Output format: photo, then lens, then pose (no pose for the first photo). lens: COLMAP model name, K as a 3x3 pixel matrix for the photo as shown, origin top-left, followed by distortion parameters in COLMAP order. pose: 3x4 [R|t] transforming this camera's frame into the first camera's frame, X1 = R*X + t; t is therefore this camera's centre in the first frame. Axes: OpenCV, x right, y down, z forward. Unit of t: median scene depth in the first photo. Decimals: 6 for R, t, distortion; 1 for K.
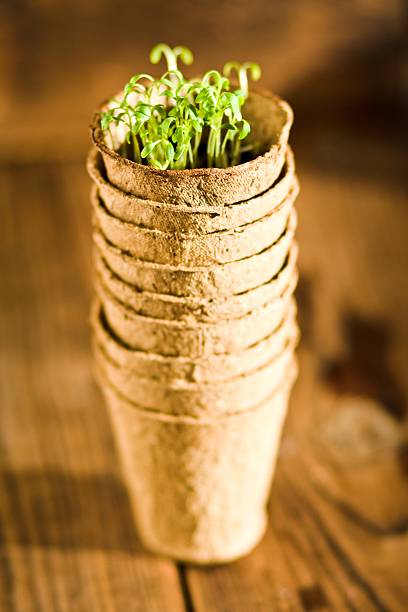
lens RADIAL K [[2569.0, 0, 203.5], [0, 2569.0, 305.1], [0, 0, 1]] dist [0.133946, 0.000000]
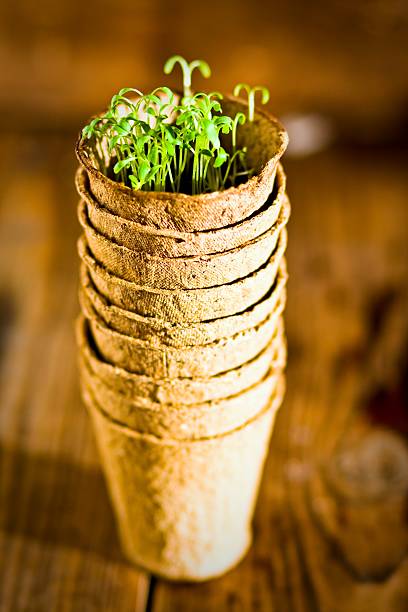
lens RADIAL K [[2569.0, 0, 204.2], [0, 2569.0, 307.1], [0, 0, 1]] dist [0.133946, 0.000000]
pose [[0.976928, 0.138746, -0.162365, 0.168977], [-0.132786, 0.990027, 0.047050, -0.054949], [0.167273, -0.024405, 0.985608, 0.034390]]
